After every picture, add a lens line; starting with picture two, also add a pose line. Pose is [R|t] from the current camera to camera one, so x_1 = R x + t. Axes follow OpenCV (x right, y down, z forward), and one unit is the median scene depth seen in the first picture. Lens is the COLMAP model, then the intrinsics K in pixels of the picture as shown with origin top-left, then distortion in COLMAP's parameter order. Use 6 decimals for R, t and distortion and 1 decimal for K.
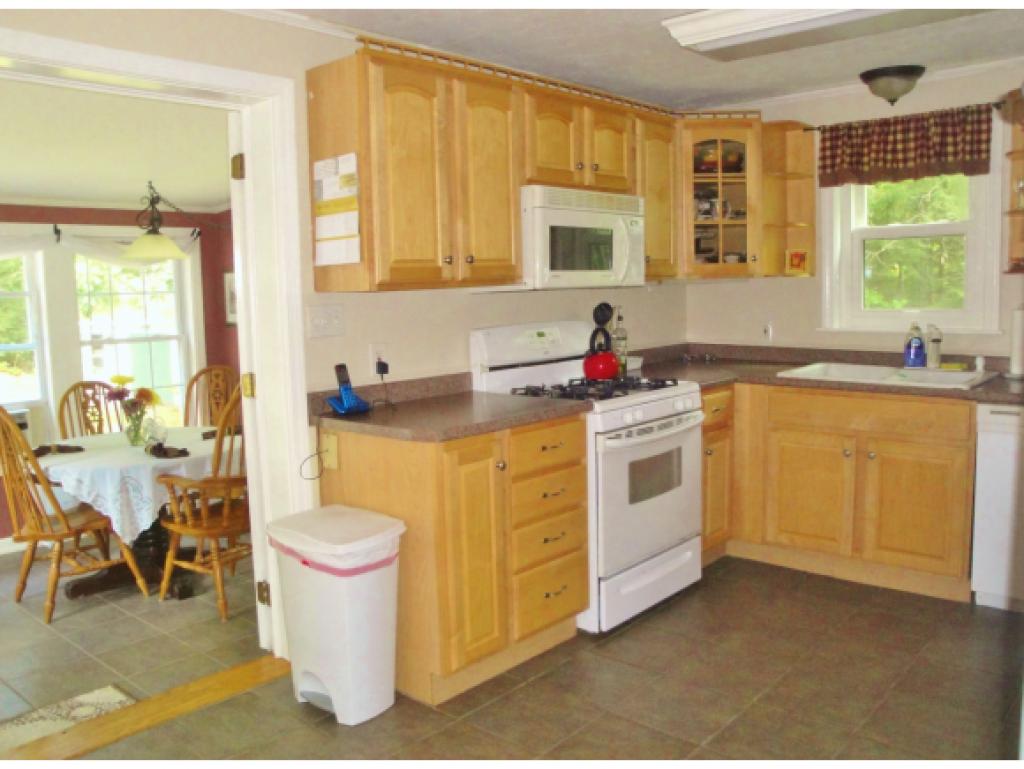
lens RADIAL K [[854.8, 0, 497.5], [0, 854.8, 383.1], [0, 0, 1]] dist [-0.150798, 0.122914]
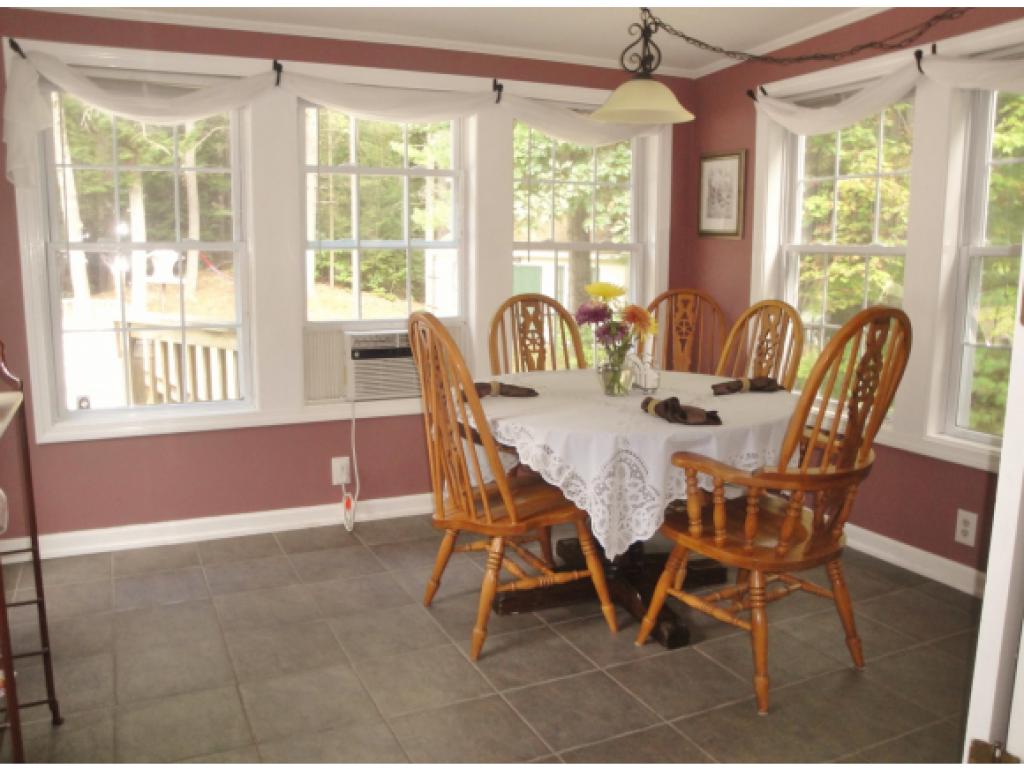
lens RADIAL K [[854.8, 0, 497.5], [0, 854.8, 383.1], [0, 0, 1]] dist [-0.150798, 0.122914]
pose [[0.918721, 0.096732, -0.382877, -0.279169], [-0.073047, 0.994432, 0.075961, 0.023368], [0.388093, -0.041819, 0.920671, 0.379649]]
